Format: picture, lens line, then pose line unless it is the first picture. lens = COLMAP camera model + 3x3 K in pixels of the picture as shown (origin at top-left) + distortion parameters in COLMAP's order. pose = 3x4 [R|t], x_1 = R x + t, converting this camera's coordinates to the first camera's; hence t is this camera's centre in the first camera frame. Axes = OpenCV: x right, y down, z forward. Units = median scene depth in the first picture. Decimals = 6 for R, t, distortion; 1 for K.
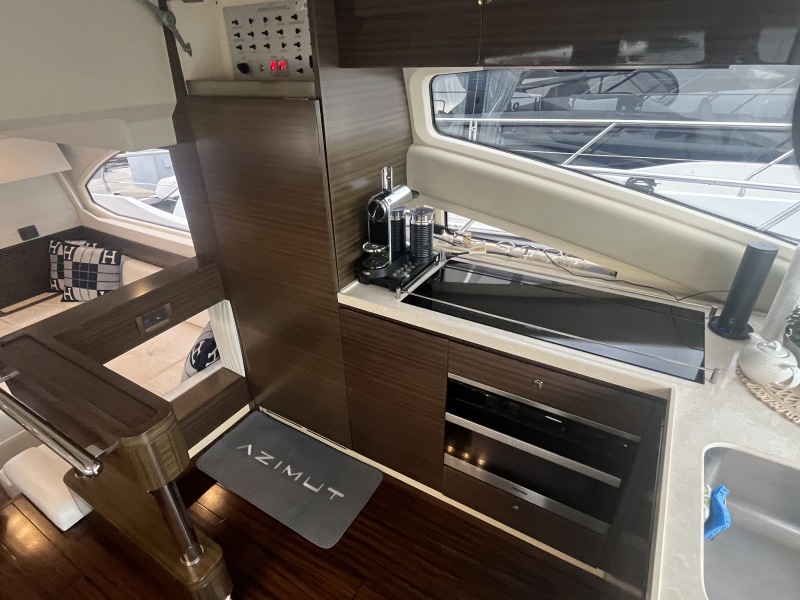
lens RADIAL K [[439.6, 0, 396.2], [0, 439.6, 297.3], [0, 0, 1]] dist [0.014520, -0.002343]
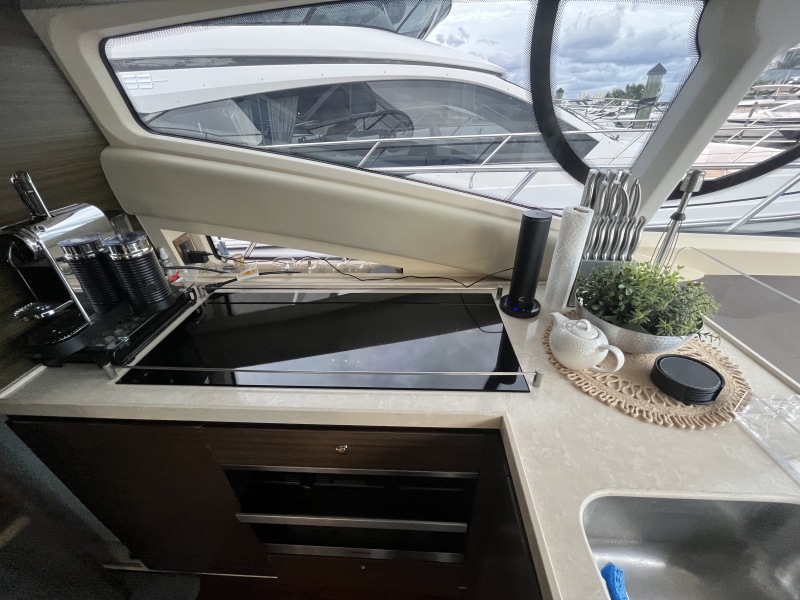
lens RADIAL K [[324.5, 0, 399.7], [0, 324.5, 300.8], [0, 0, 1]] dist [-0.004357, -0.000127]
pose [[0.878114, -0.242715, 0.412316, 0.196539], [0.233219, 0.969599, 0.074075, -0.042581], [-0.417760, 0.031114, 0.908024, 0.384251]]
